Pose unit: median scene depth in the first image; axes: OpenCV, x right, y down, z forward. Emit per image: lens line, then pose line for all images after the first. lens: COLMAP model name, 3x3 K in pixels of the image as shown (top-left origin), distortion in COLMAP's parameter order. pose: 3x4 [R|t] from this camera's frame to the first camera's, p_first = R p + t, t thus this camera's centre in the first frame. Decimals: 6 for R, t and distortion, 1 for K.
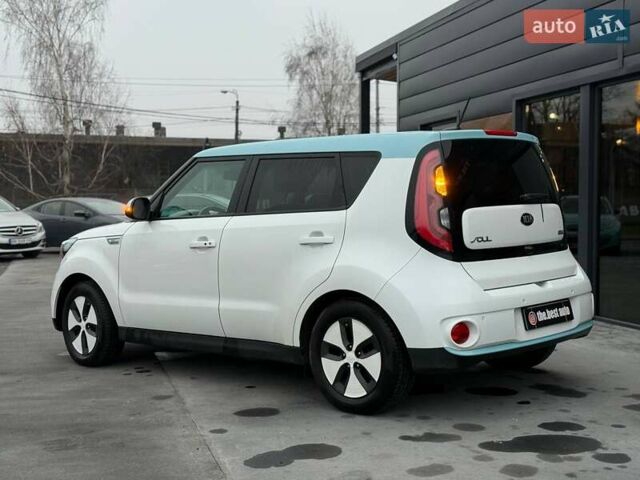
lens RADIAL K [[886.9, 0, 329.6], [0, 886.9, 223.7], [0, 0, 1]] dist [0.122537, -0.061512]
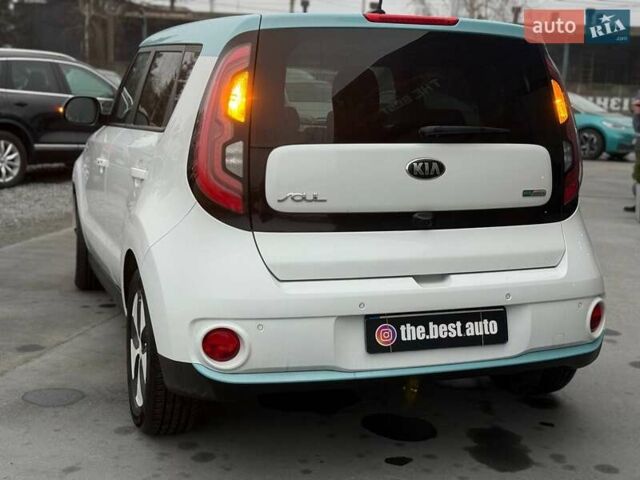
lens RADIAL K [[914.5, 0, 320.0], [0, 914.5, 240.0], [0, 0, 1]] dist [0.165920, -0.083079]
pose [[0.892861, 0.119326, -0.434236, 0.455447], [-0.061865, 0.987615, 0.144188, -0.044809], [0.446063, -0.101876, 0.889184, 0.441599]]
